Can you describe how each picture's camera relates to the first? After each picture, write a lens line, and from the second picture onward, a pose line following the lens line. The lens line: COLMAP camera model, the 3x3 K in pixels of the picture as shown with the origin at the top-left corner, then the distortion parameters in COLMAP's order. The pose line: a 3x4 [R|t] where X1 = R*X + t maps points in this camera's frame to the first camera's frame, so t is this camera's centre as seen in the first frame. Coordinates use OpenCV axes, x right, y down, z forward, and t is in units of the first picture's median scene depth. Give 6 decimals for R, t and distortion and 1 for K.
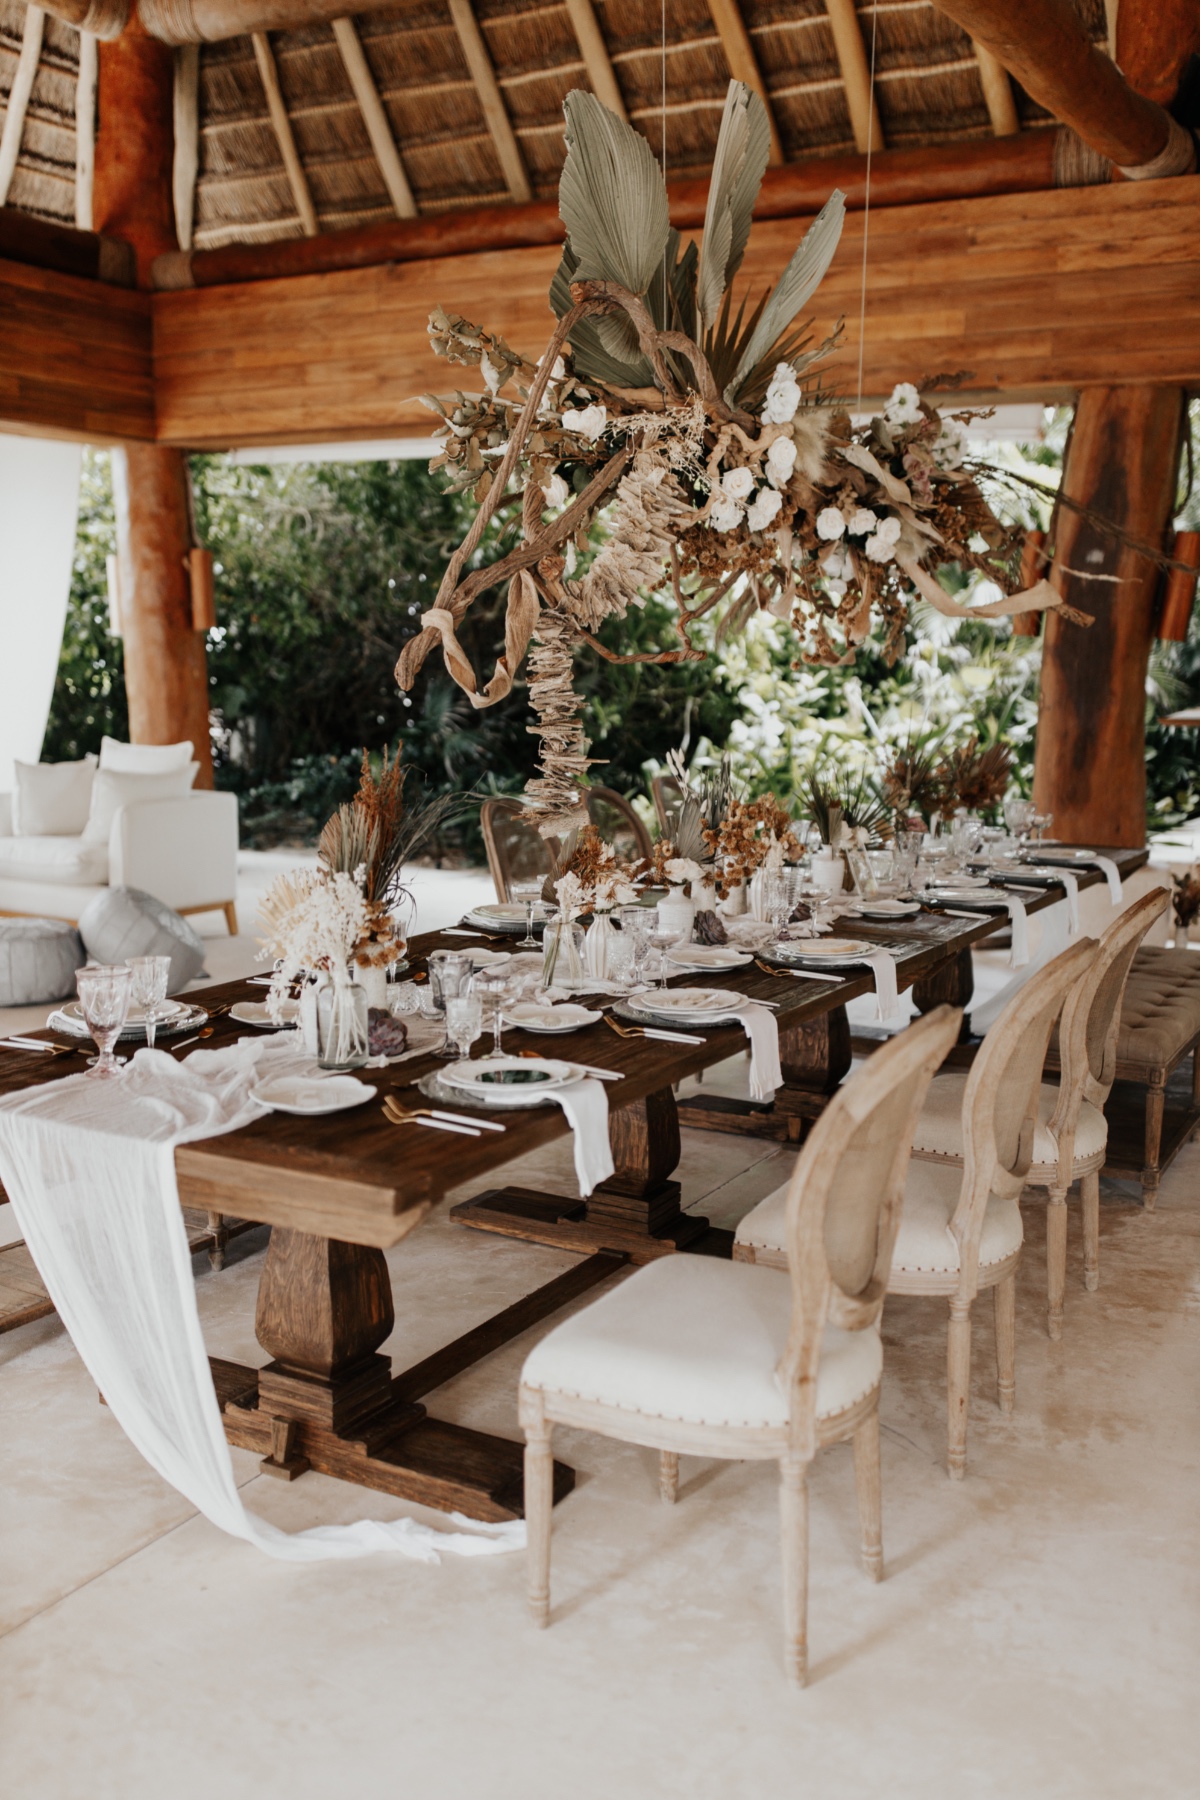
lens RADIAL K [[1713.2, 0, 601.1], [0, 1713.2, 901.9], [0, 0, 1]] dist [0.009619, 0.000000]
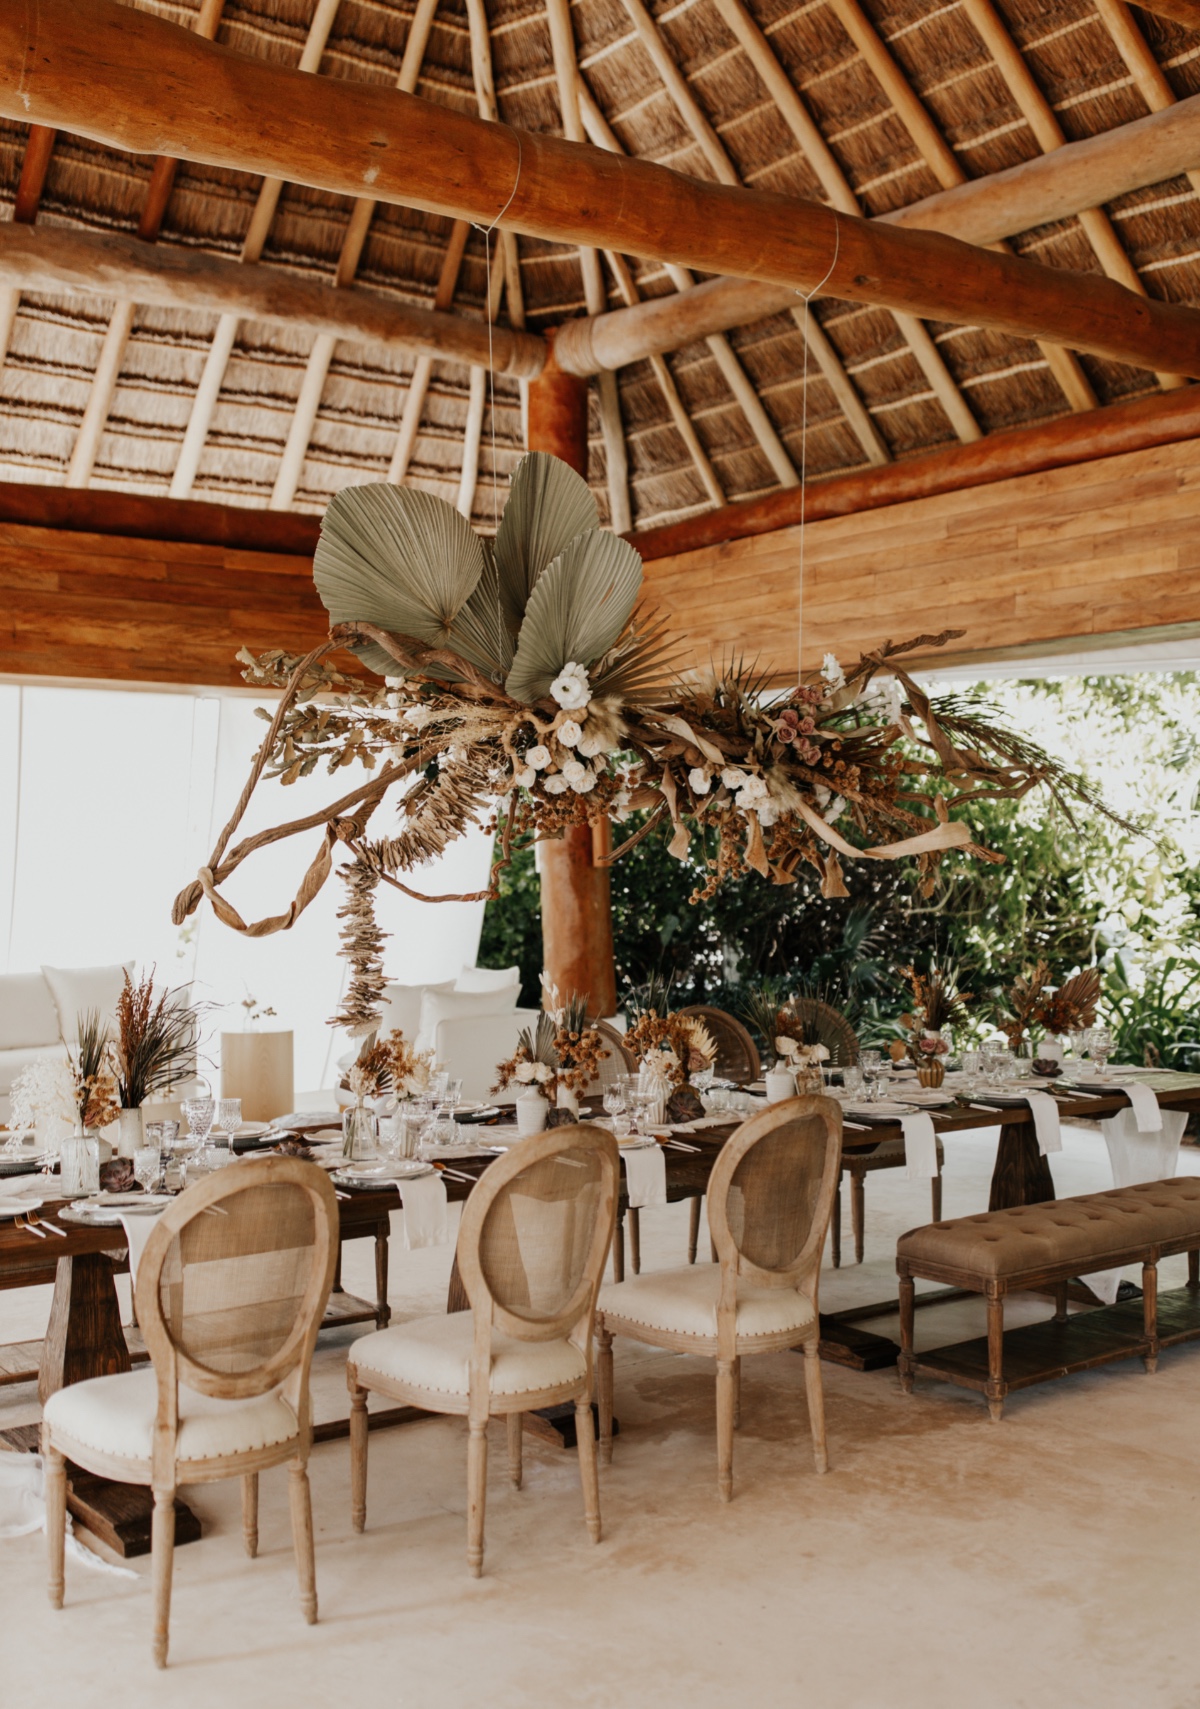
lens RADIAL K [[1800.6, 0, 599.9], [0, 1800.6, 854.5], [0, 0, 1]] dist [0.019803, 0.000000]
pose [[0.913381, -0.020393, -0.406595, 0.252238], [-0.043373, 0.988186, -0.146995, 0.005603], [0.404789, 0.151898, 0.901706, -0.057507]]
